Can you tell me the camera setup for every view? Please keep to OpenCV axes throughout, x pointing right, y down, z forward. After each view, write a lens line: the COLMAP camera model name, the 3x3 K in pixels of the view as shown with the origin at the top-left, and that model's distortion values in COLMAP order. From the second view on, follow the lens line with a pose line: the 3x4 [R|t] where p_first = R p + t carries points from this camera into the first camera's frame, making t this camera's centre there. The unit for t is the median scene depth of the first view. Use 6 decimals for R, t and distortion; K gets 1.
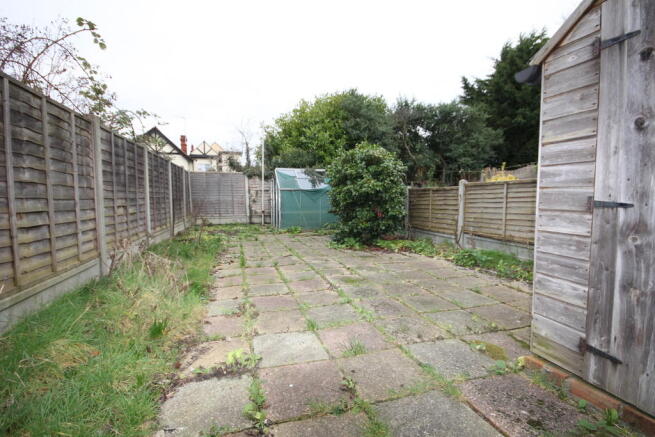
lens RADIAL K [[296.4, 0, 330.4], [0, 296.4, 217.5], [0, 0, 1]] dist [-0.000126, -0.005599]
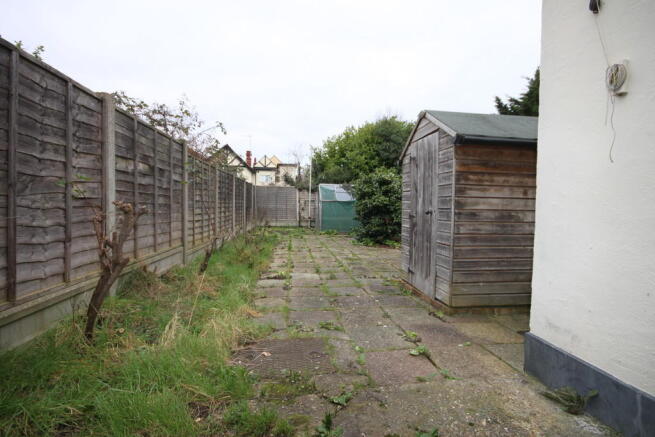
lens RADIAL K [[296.4, 0, 330.4], [0, 296.4, 217.5], [0, 0, 1]] dist [-0.000126, -0.005599]
pose [[0.984256, 0.024765, -0.175004, 0.082614], [-0.029347, 0.999290, -0.023646, 0.007030], [0.174294, 0.028410, 0.984284, -0.228705]]
